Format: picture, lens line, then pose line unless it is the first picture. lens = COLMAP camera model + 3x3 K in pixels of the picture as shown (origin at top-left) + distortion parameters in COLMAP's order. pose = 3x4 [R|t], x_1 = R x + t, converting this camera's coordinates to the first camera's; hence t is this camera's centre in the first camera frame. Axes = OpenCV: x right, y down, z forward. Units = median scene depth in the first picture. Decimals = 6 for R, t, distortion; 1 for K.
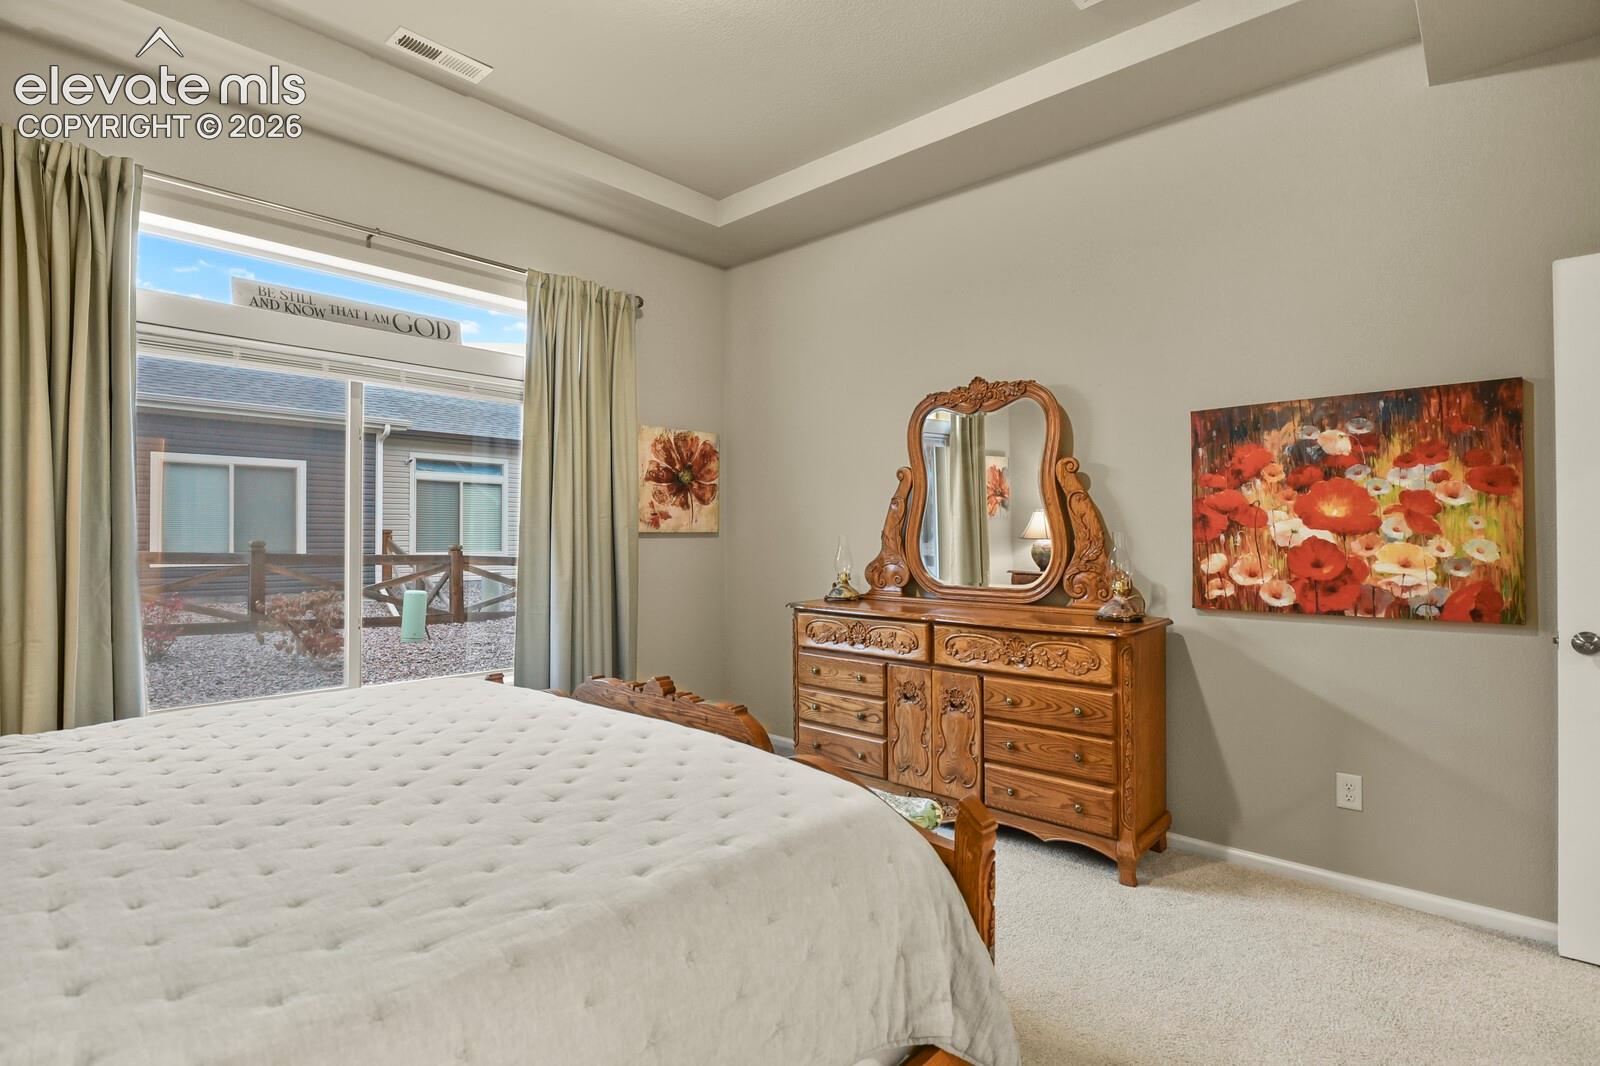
lens RADIAL K [[784.5, 0, 811.3], [0, 784.5, 529.0], [0, 0, 1]] dist [-0.001106, -0.002069]
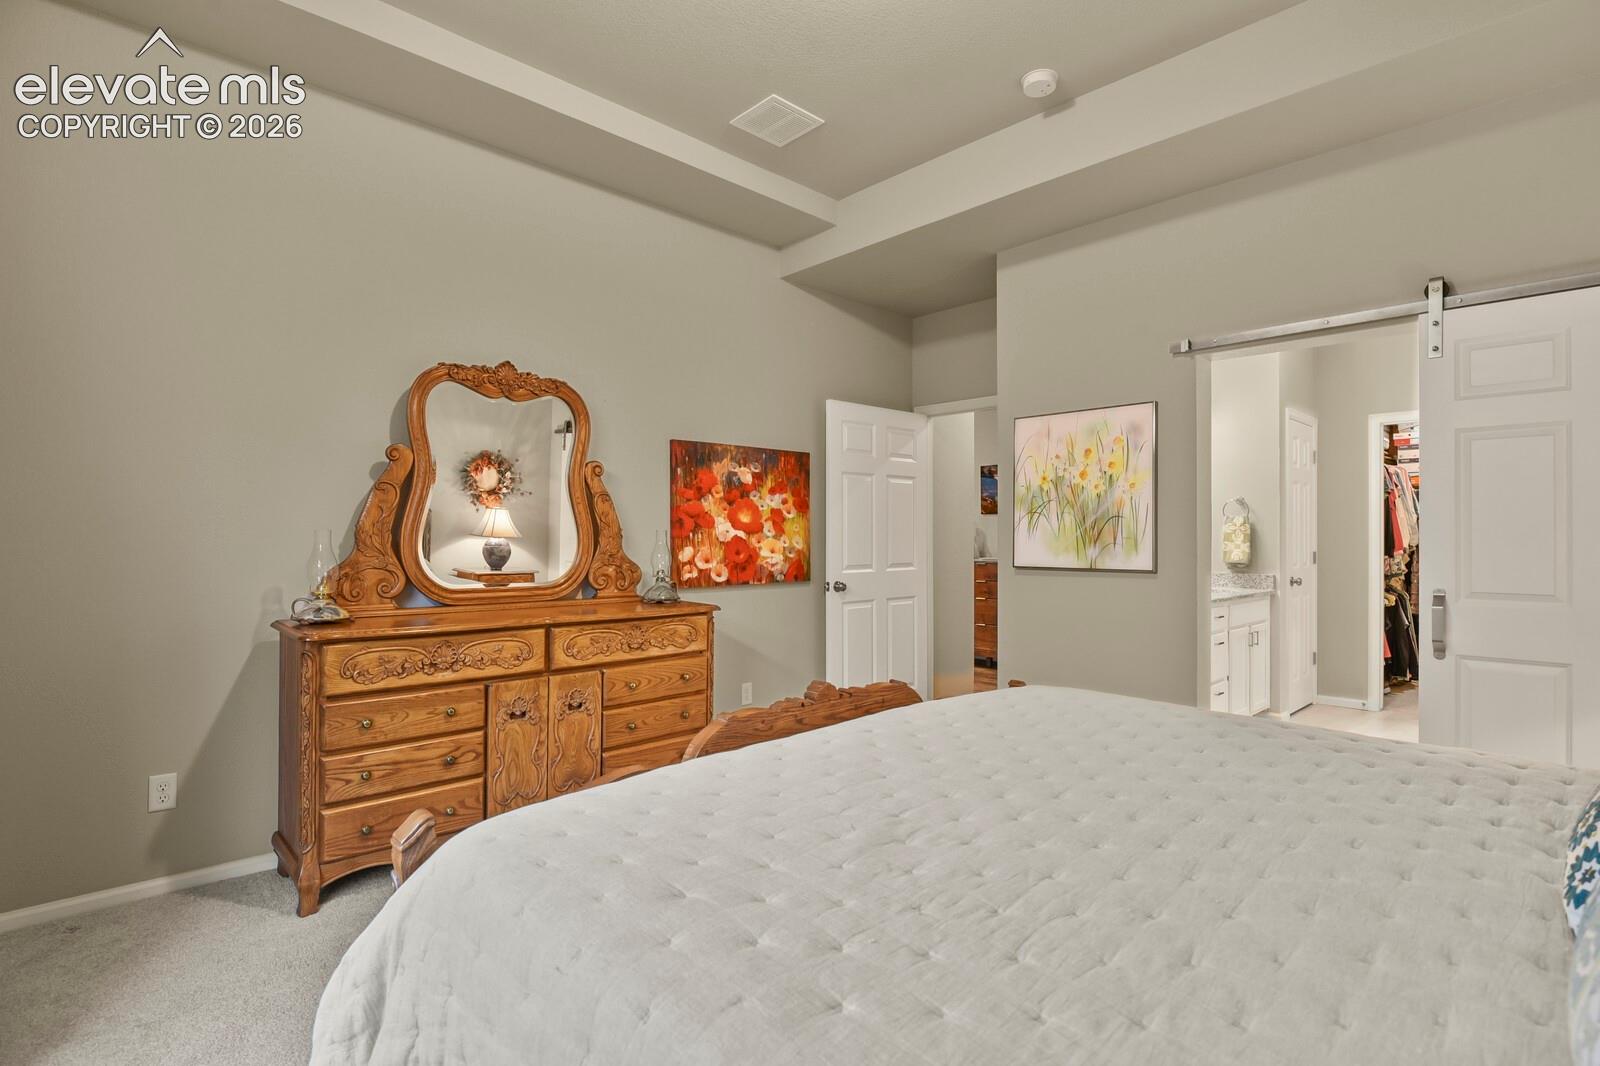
lens RADIAL K [[784.5, 0, 811.3], [0, 784.5, 529.0], [0, 0, 1]] dist [-0.001106, -0.002069]
pose [[0.067372, 0.010734, 0.997670, -0.865649], [-0.013666, 0.999858, -0.009835, 0.011126], [-0.997634, -0.012972, 0.067509, 0.725687]]
